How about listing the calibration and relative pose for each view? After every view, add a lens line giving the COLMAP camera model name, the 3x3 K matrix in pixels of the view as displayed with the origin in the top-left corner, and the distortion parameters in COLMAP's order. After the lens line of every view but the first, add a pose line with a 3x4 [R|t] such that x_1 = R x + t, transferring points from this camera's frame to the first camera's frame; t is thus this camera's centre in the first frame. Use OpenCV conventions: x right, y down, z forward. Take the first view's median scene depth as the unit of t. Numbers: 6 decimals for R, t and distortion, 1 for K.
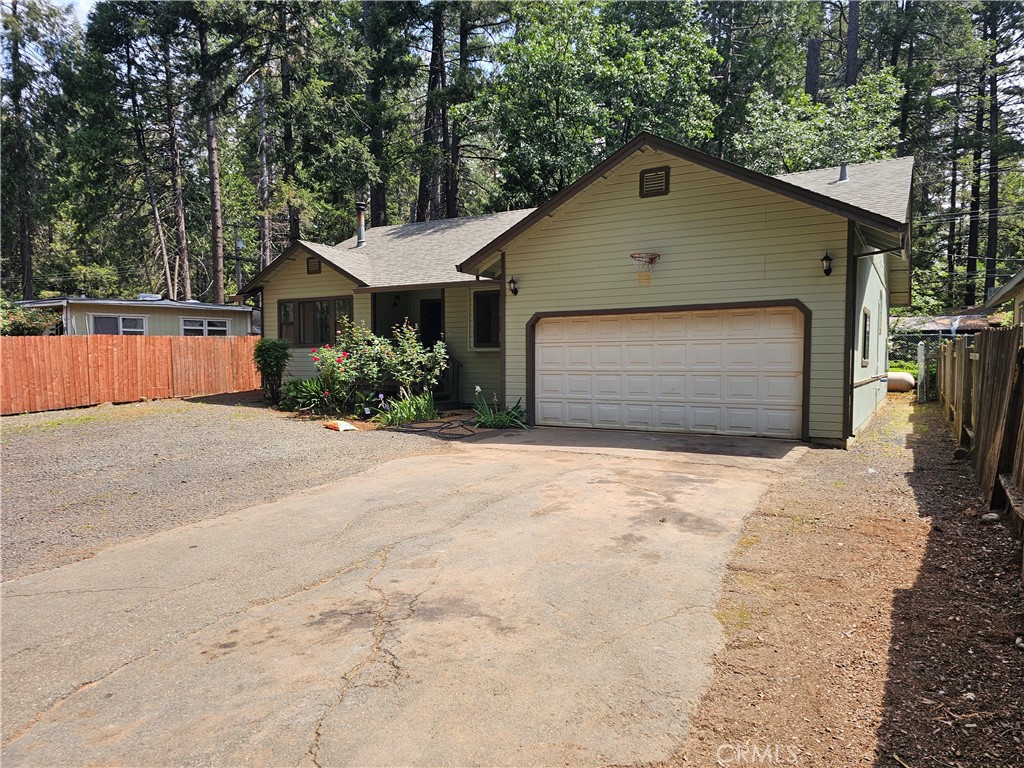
lens RADIAL K [[689.9, 0, 499.9], [0, 689.9, 403.0], [0, 0, 1]] dist [0.040940, -0.032142]
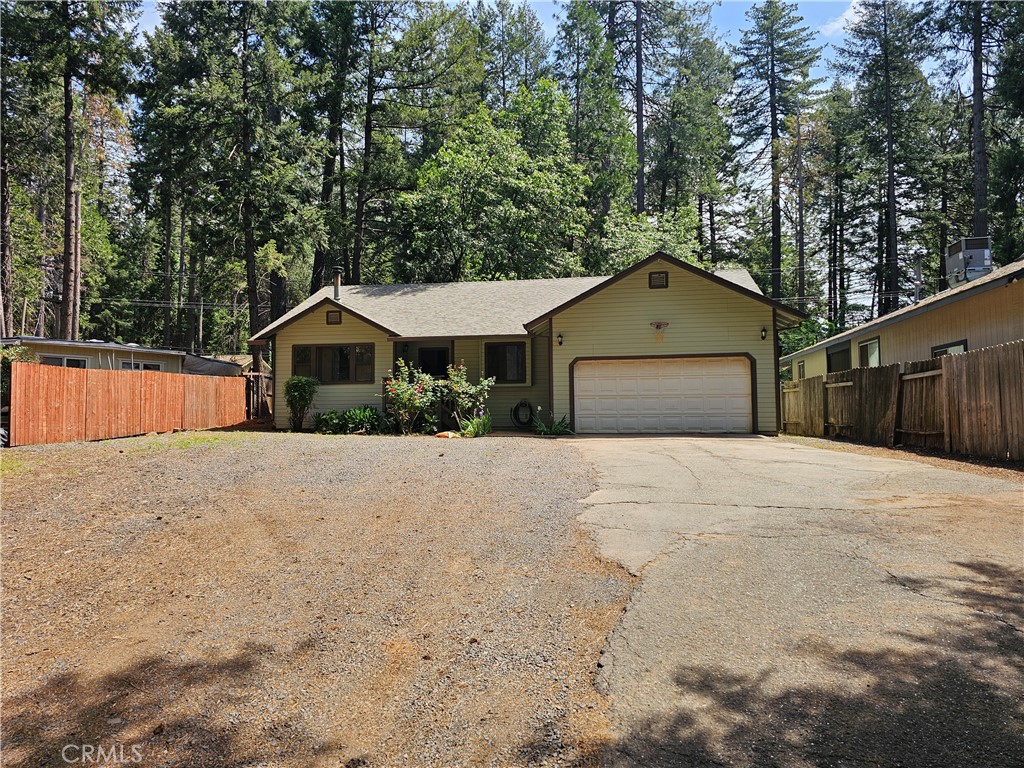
lens RADIAL K [[689.9, 0, 510.6], [0, 689.9, 385.3], [0, 0, 1]] dist [0.040940, -0.032142]
pose [[0.941609, 0.017083, 0.336273, -0.572912], [0.021751, 0.993540, -0.111379, 0.090988], [-0.336004, 0.112190, 0.935155, -0.337852]]
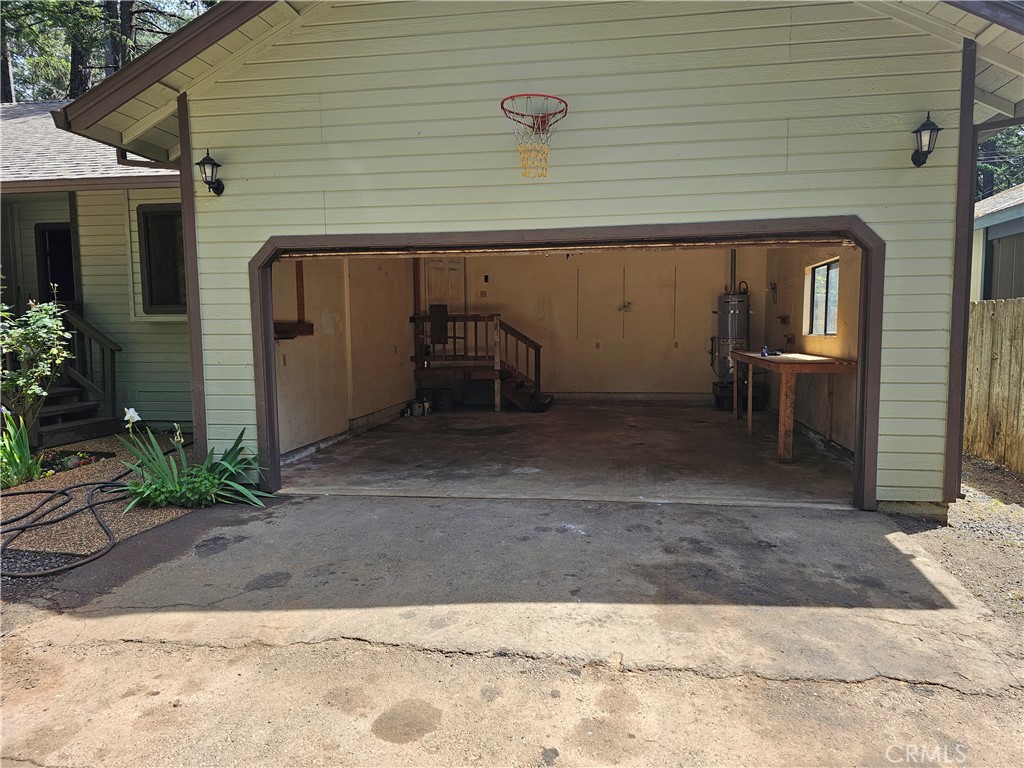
lens RADIAL K [[689.9, 0, 527.2], [0, 689.9, 391.4], [0, 0, 1]] dist [0.040940, -0.032142]
pose [[0.917987, -0.044030, 0.394159, 0.022585], [0.030713, 0.998726, 0.040033, -0.044330], [-0.395420, -0.024644, 0.918170, 0.515535]]
